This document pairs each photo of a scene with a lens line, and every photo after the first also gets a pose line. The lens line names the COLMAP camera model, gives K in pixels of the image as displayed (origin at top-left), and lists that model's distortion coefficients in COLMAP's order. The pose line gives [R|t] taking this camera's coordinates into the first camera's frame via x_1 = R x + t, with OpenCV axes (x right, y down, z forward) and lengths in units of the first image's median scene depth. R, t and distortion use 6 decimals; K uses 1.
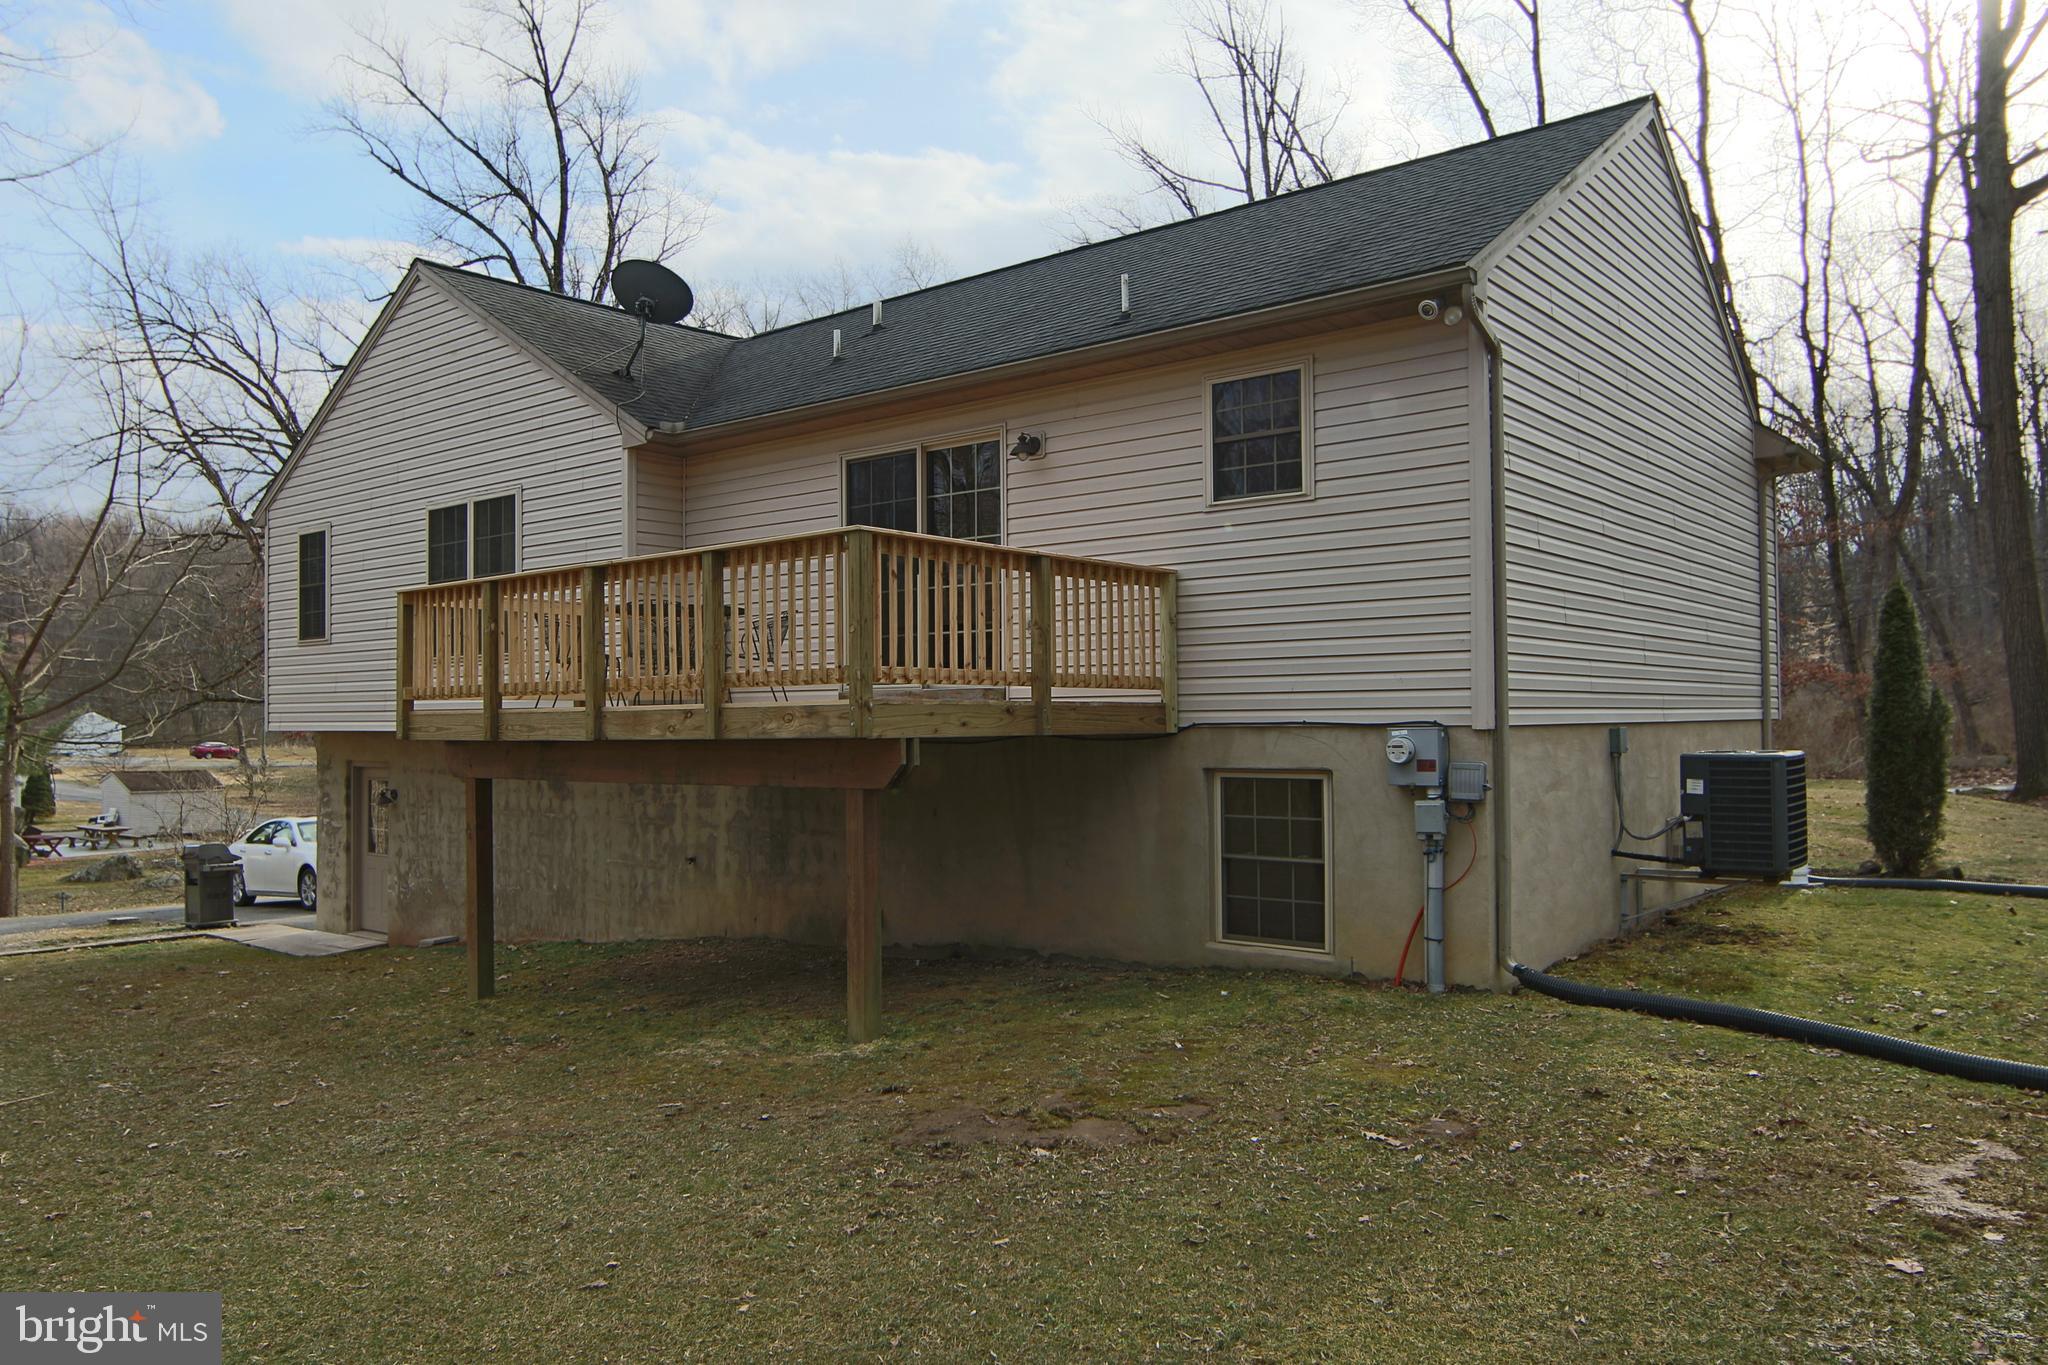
lens RADIAL K [[1428.7, 0, 1020.4], [0, 1428.7, 688.2], [0, 0, 1]] dist [-0.009496, -0.002722]
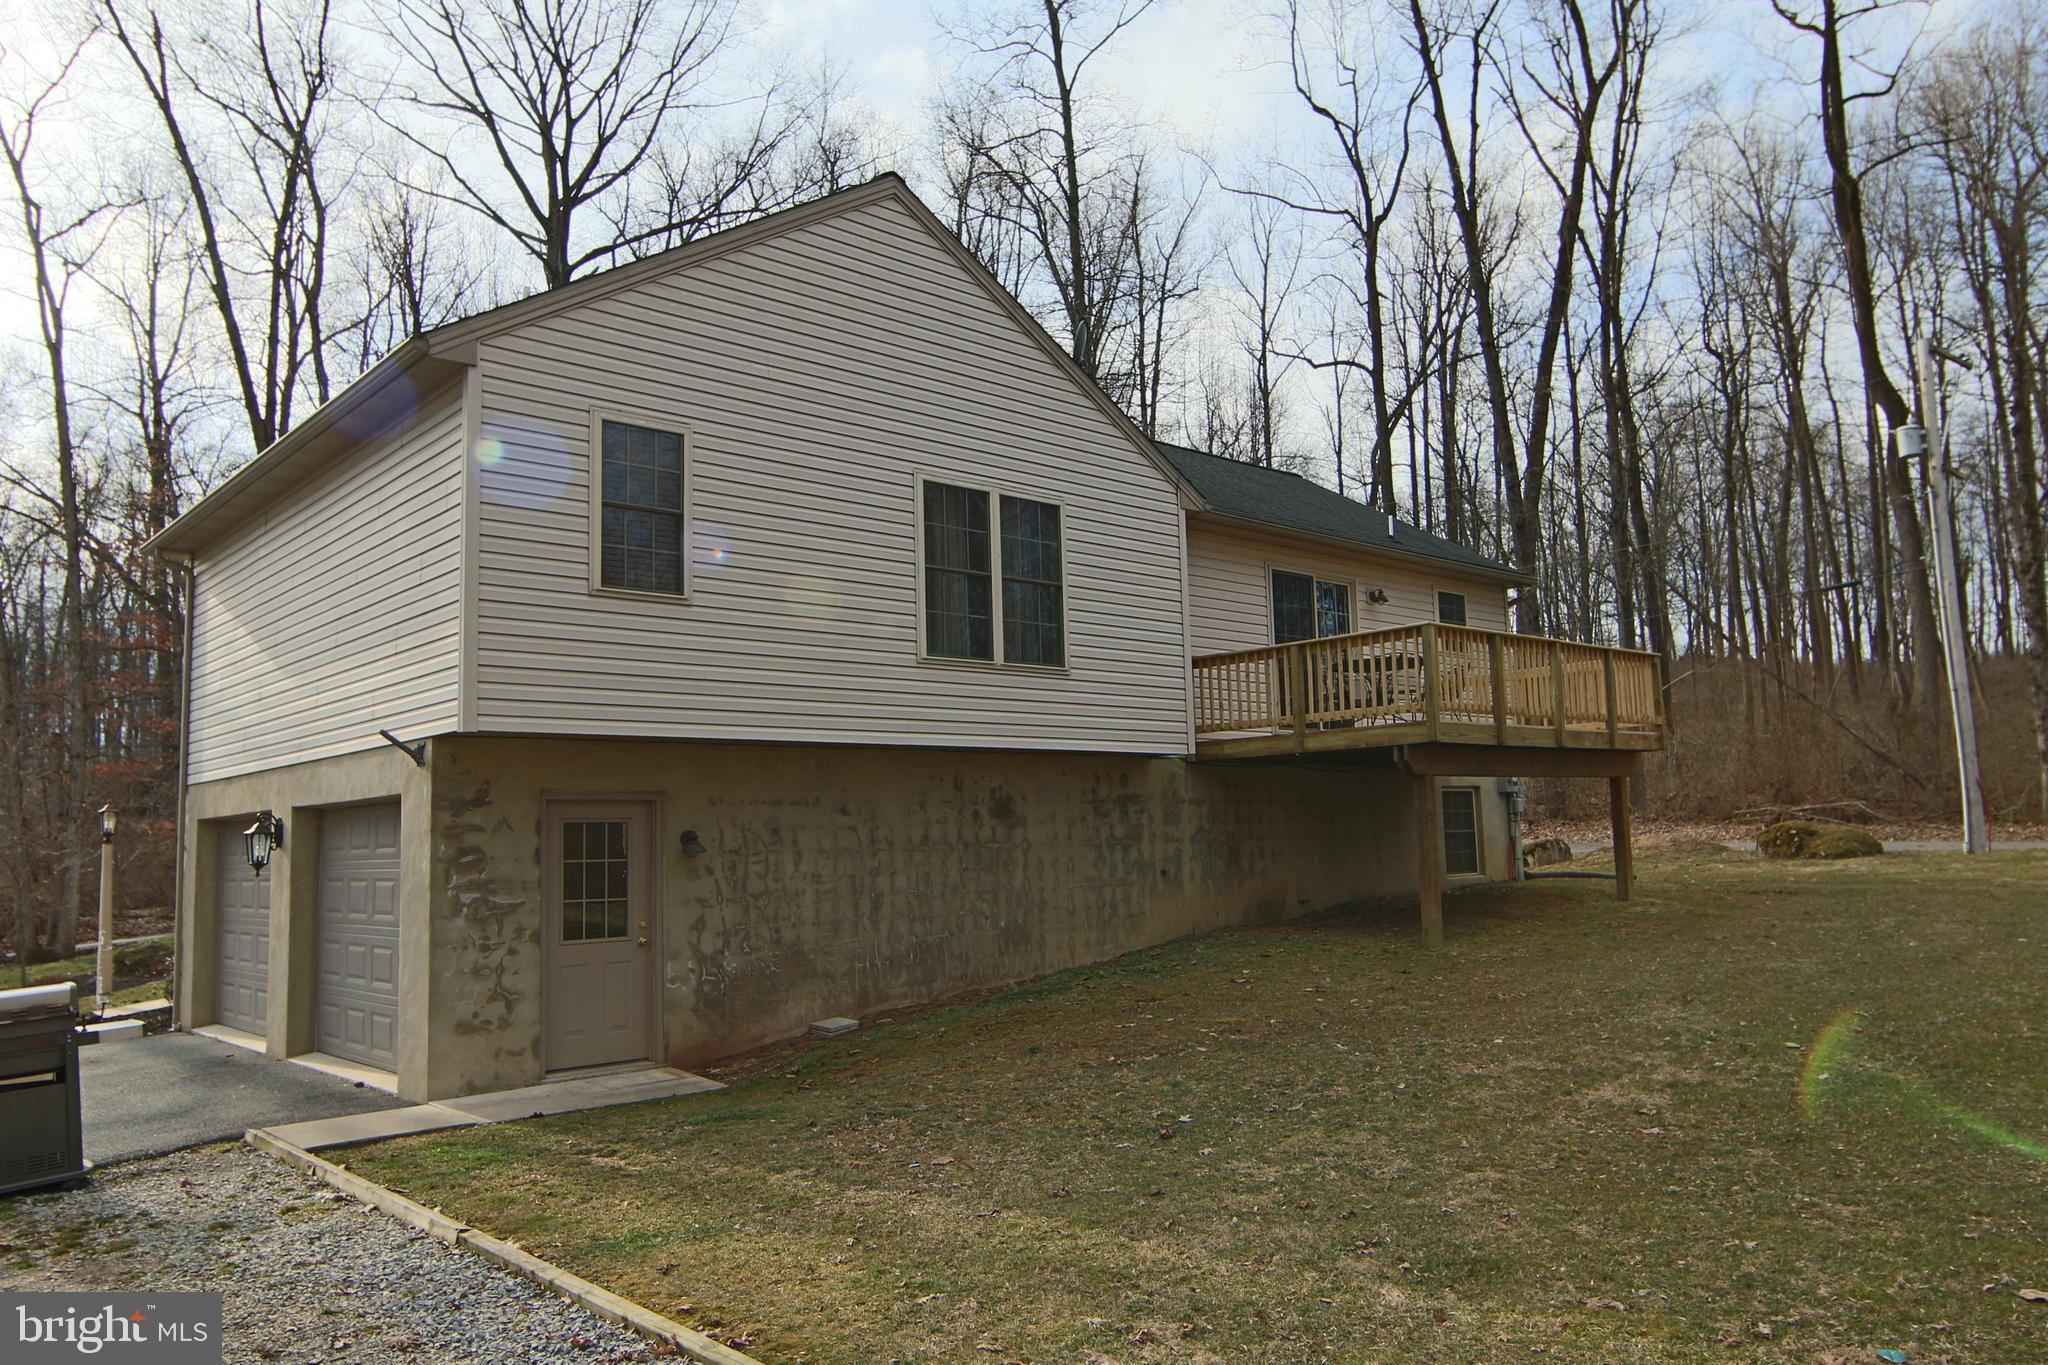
lens RADIAL K [[1428.7, 0, 1025.8], [0, 1428.7, 691.3], [0, 0, 1]] dist [-0.009496, -0.002722]
pose [[0.154767, 0.109748, 0.981836, -1.419225], [0.007758, 0.993645, -0.112291, 0.107186], [-0.987921, 0.024995, 0.152932, 0.958866]]
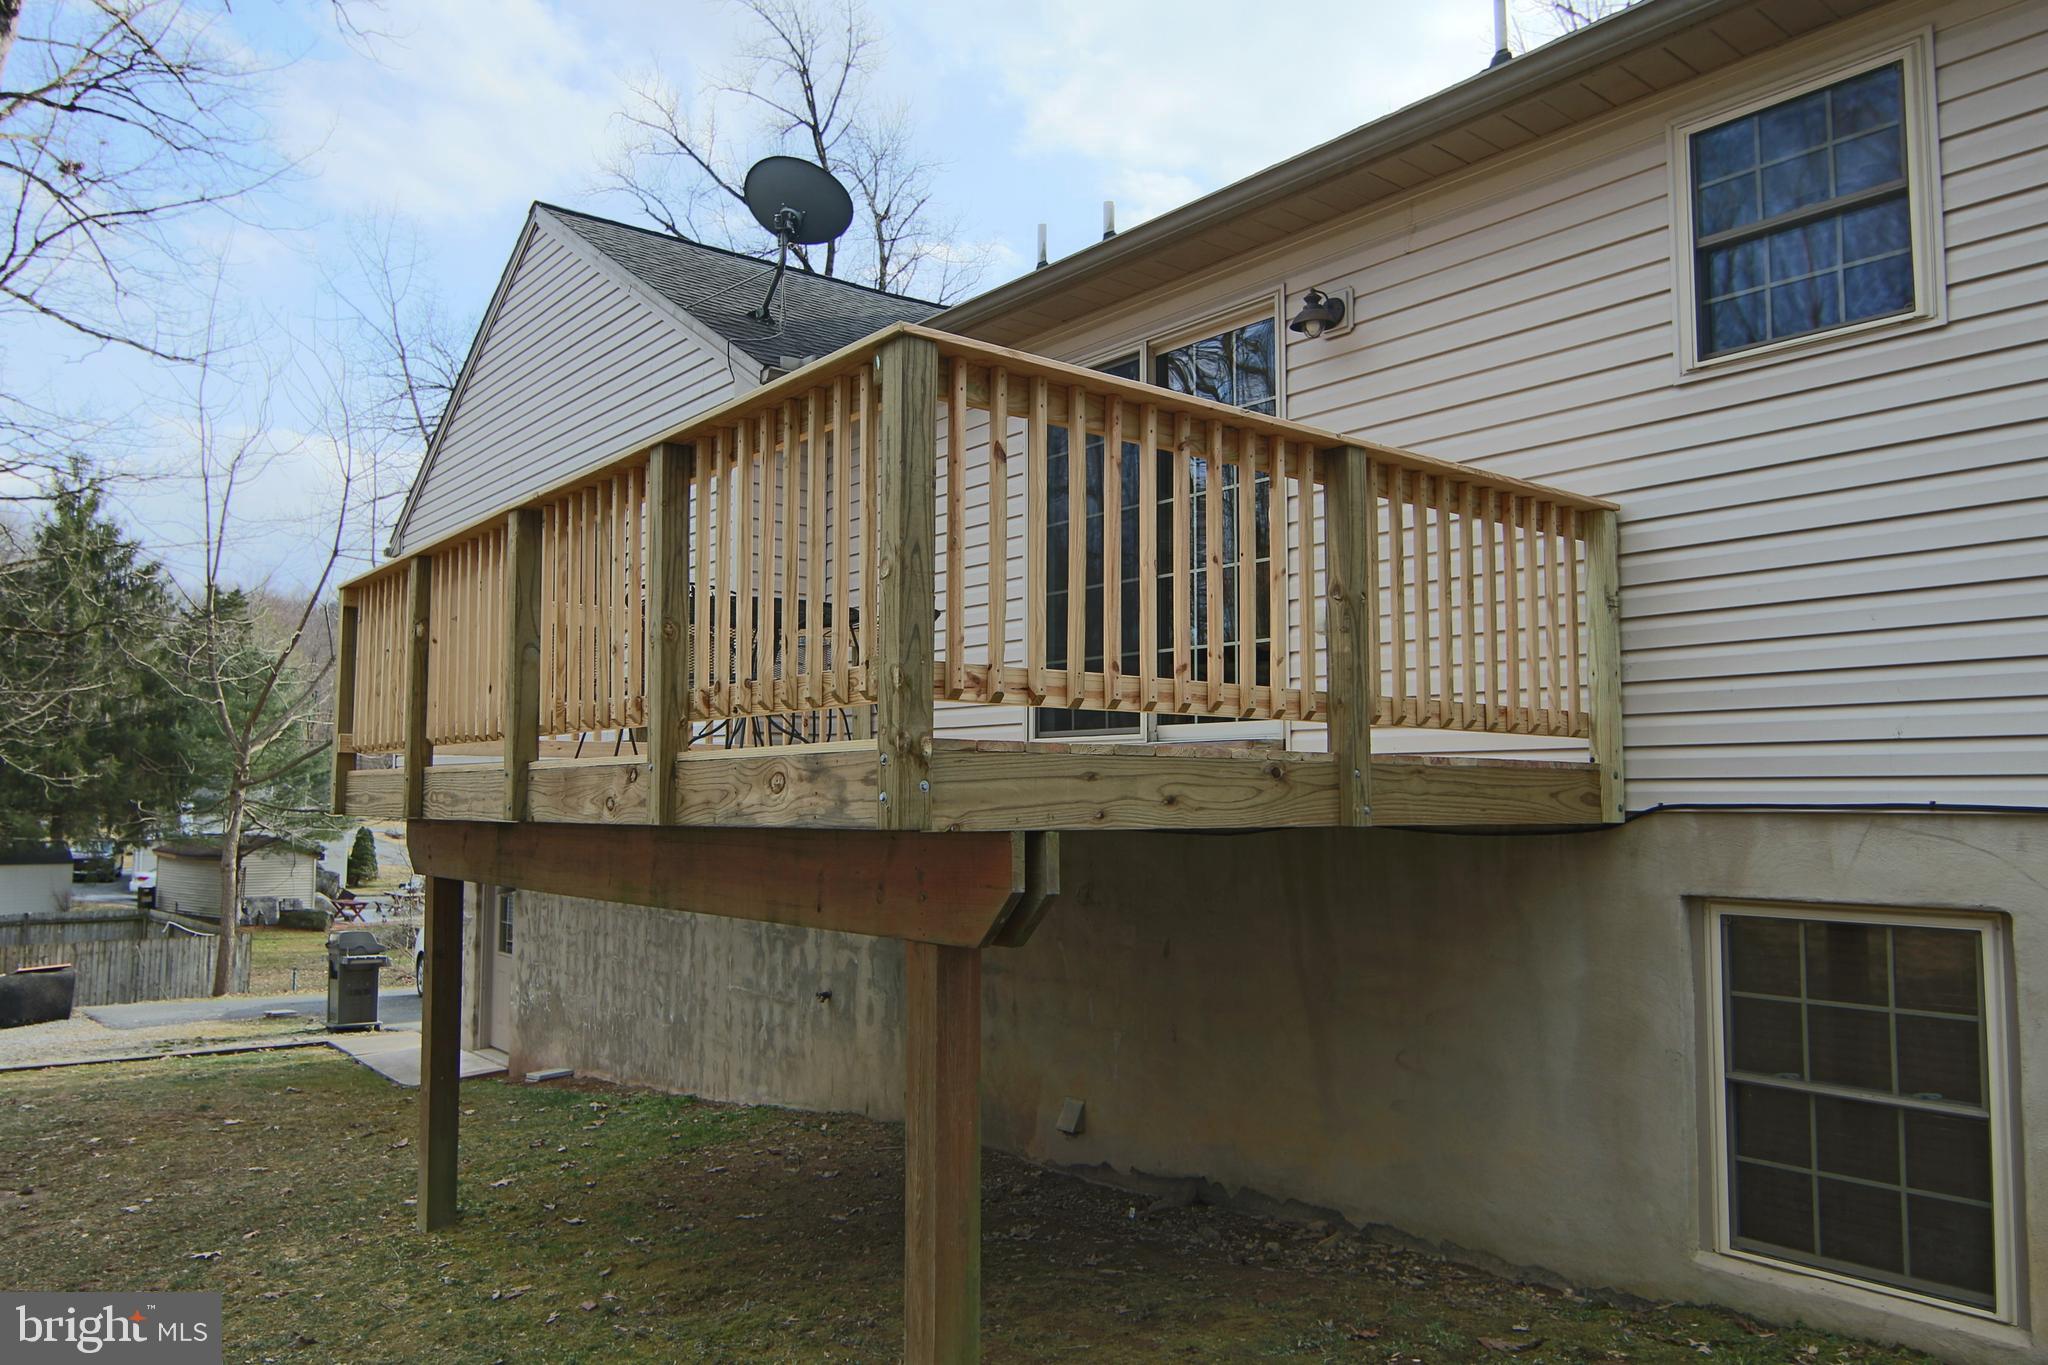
lens RADIAL K [[1428.7, 0, 1026.9], [0, 1428.7, 688.1], [0, 0, 1]] dist [-0.009496, -0.002722]
pose [[0.978636, -0.004211, -0.205555, 0.005152], [-0.006839, 0.998570, -0.053017, 0.008977], [0.205485, 0.053290, 0.977208, 0.354639]]
